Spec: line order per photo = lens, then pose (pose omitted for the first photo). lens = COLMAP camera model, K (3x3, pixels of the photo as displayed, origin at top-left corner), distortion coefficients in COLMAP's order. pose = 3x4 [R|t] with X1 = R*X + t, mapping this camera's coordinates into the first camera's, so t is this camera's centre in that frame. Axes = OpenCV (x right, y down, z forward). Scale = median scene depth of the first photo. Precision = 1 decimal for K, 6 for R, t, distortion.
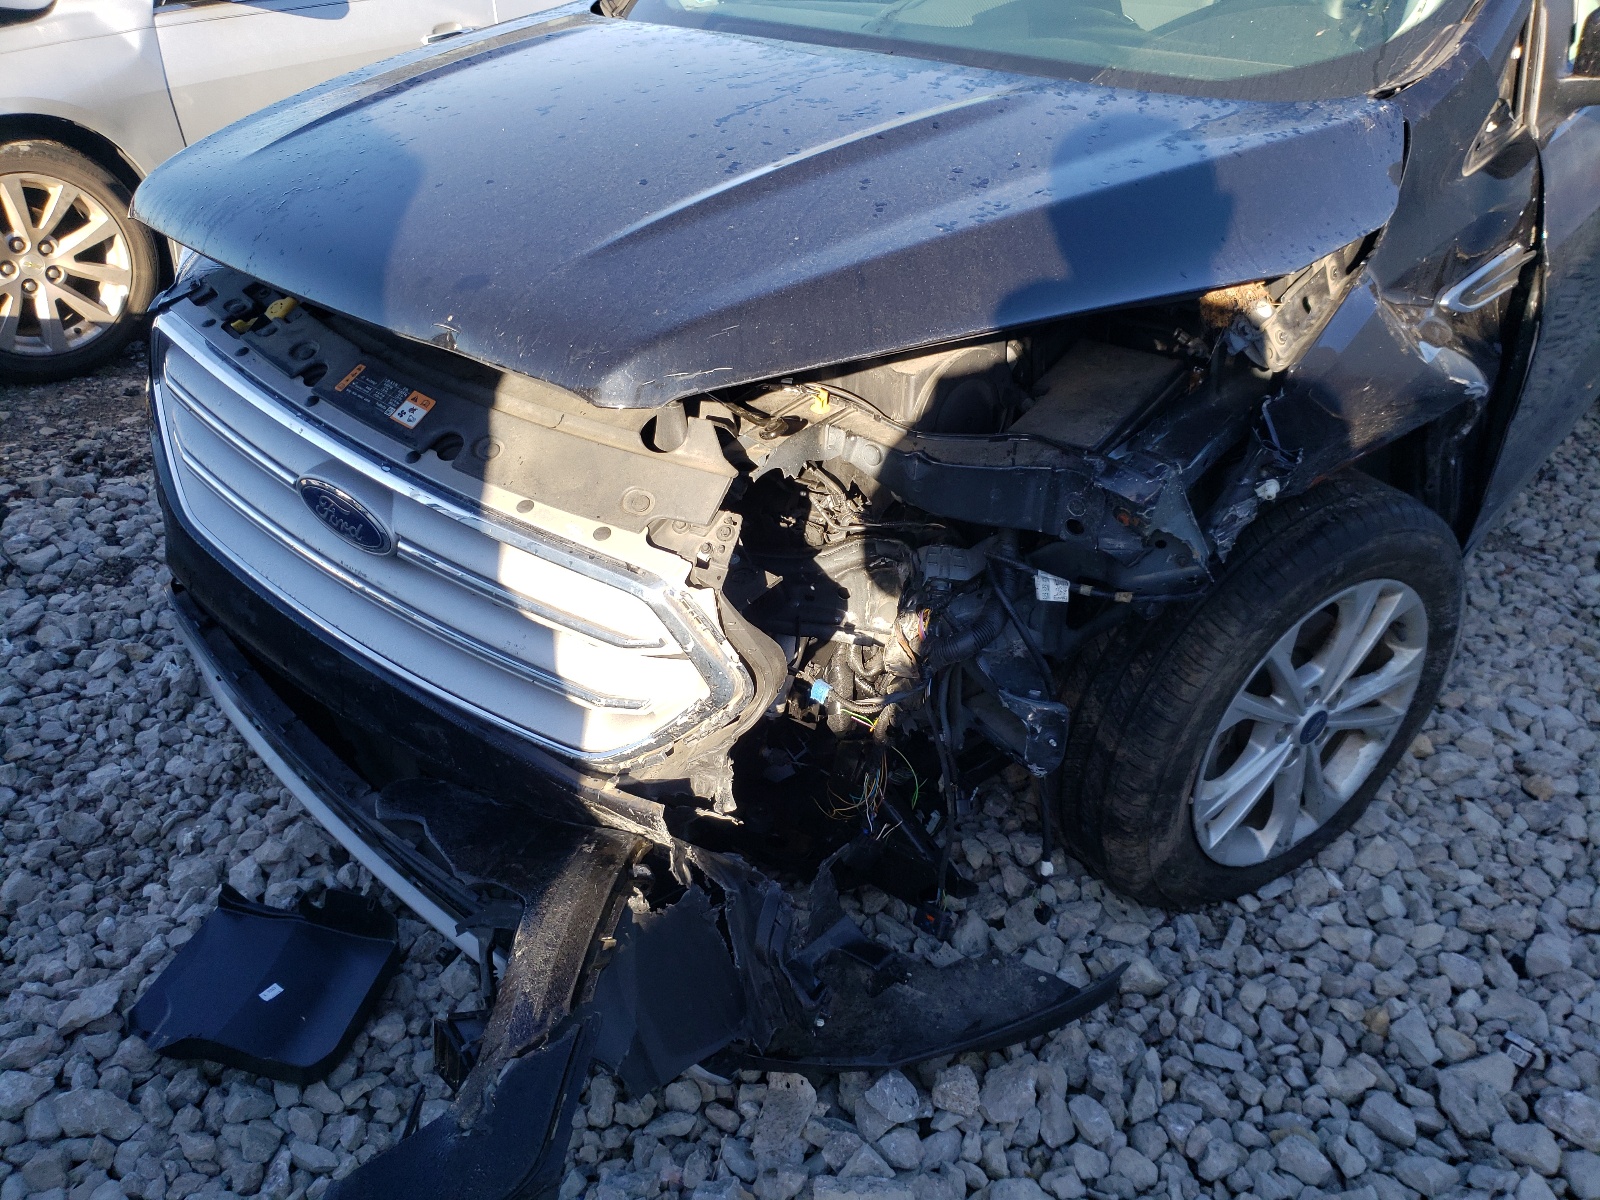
lens RADIAL K [[1238.2, 0, 859.0], [0, 1238.2, 600.9], [0, 0, 1]] dist [0.007176, 0.017945]
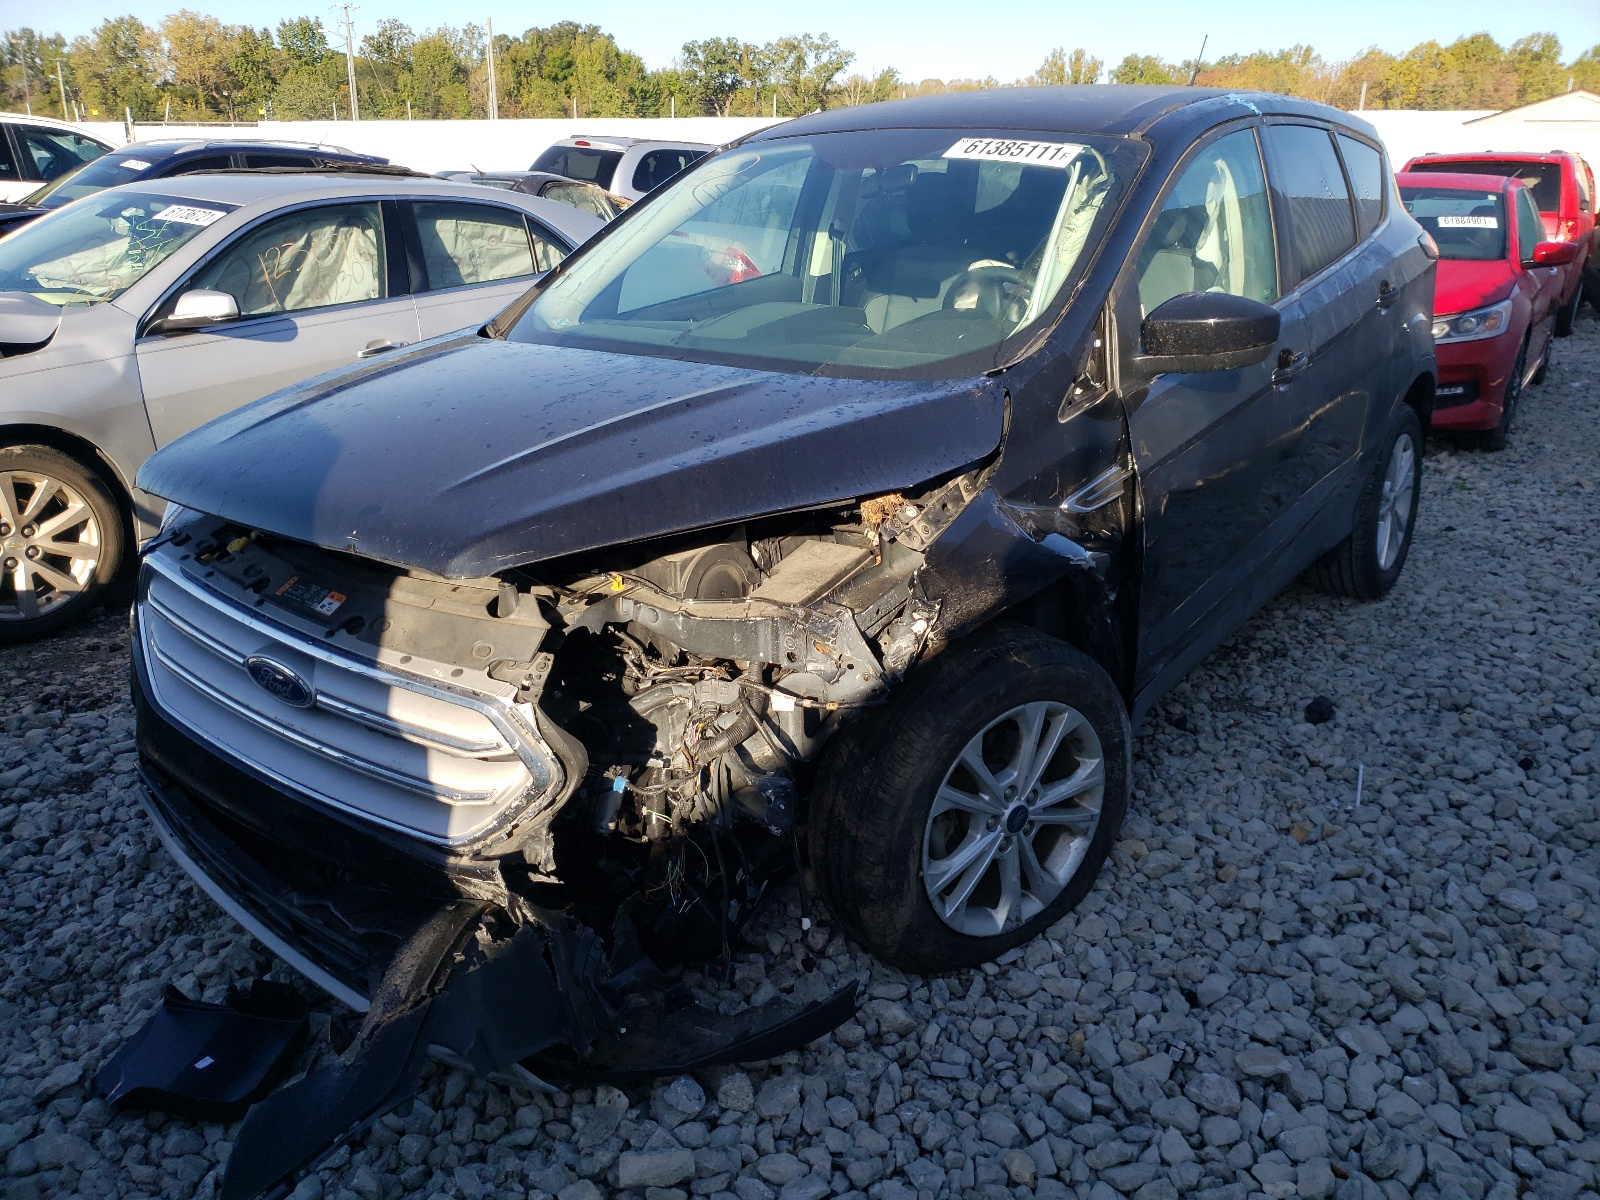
lens RADIAL K [[1238.2, 0, 859.0], [0, 1238.2, 600.9], [0, 0, 1]] dist [0.007176, 0.017945]
pose [[0.997537, -0.047661, 0.051459, 0.150577], [0.057284, 0.976959, -0.205597, 0.147112], [-0.040474, 0.208038, 0.977283, -0.366150]]
